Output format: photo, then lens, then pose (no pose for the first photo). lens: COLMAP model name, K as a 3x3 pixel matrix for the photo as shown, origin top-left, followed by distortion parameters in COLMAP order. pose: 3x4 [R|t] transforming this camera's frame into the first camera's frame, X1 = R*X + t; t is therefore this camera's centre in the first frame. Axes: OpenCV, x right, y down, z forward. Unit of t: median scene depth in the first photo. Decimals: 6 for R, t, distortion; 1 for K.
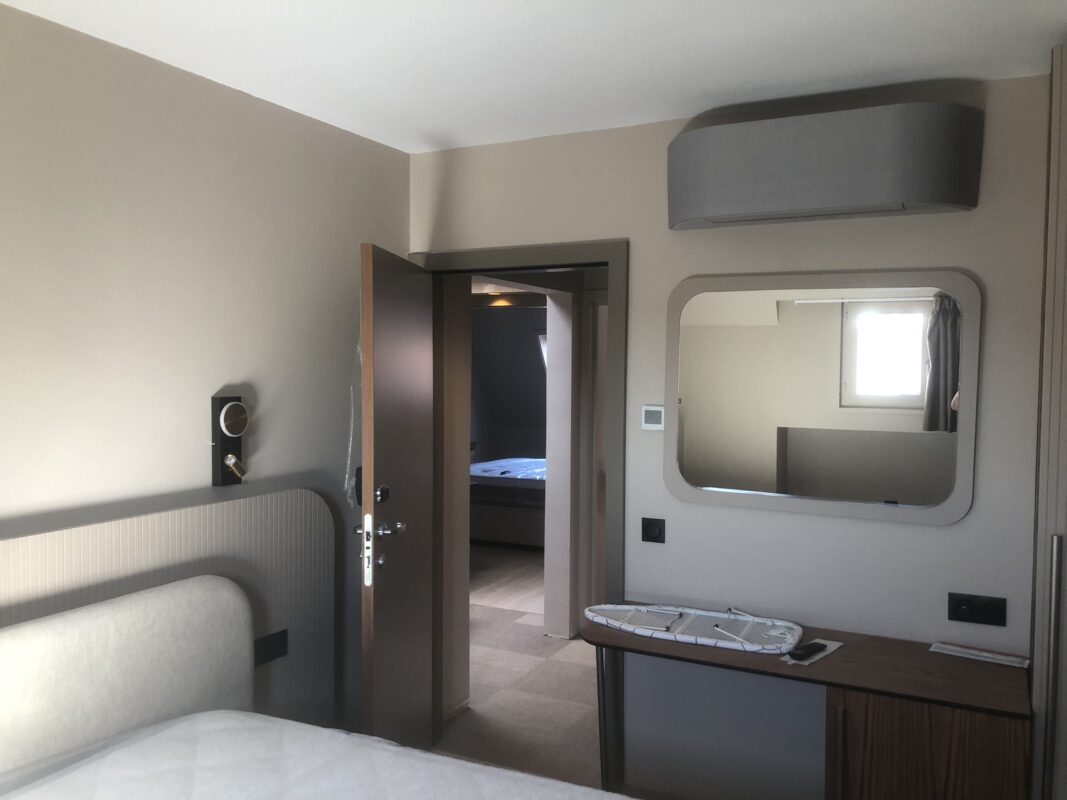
lens RADIAL K [[871.4, 0, 533.5], [0, 871.4, 400.0], [0, 0, 1]] dist [0.000929, 0.005744]
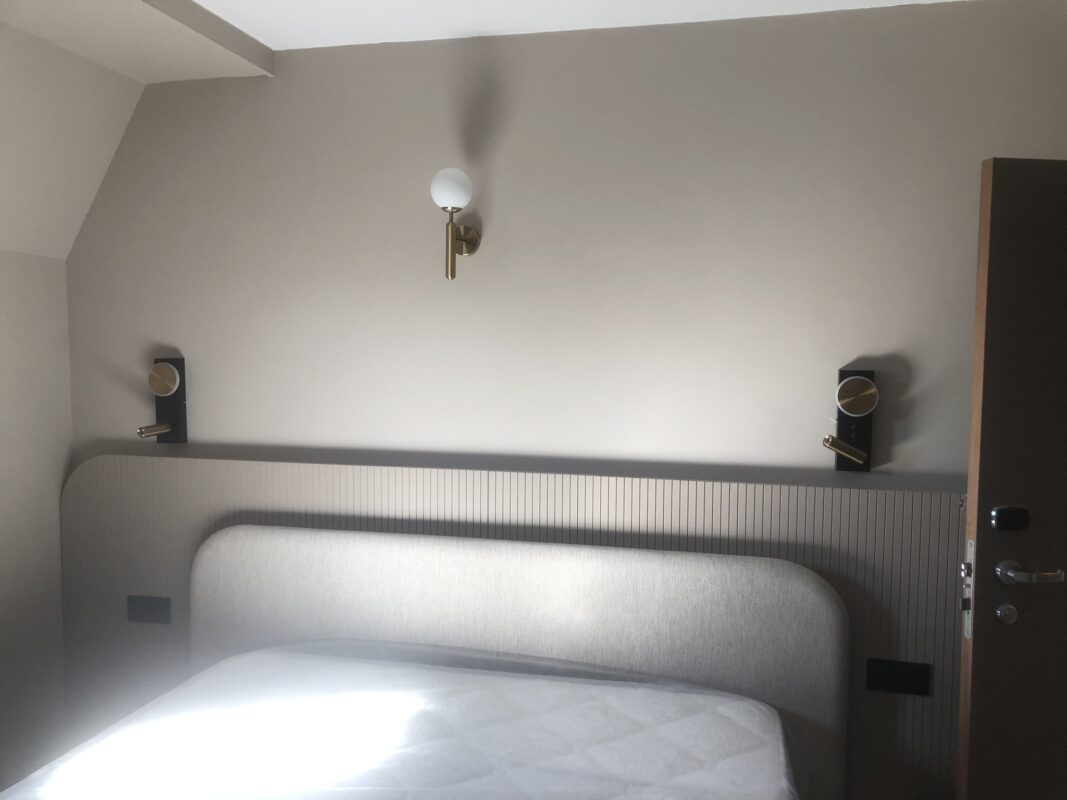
lens RADIAL K [[871.4, 0, 533.5], [0, 871.4, 400.0], [0, 0, 1]] dist [0.000929, 0.005744]
pose [[0.248866, 0.063335, -0.966465, 0.423114], [-0.049256, 0.997396, 0.052679, -0.003473], [0.967285, 0.034495, 0.251338, 0.485576]]
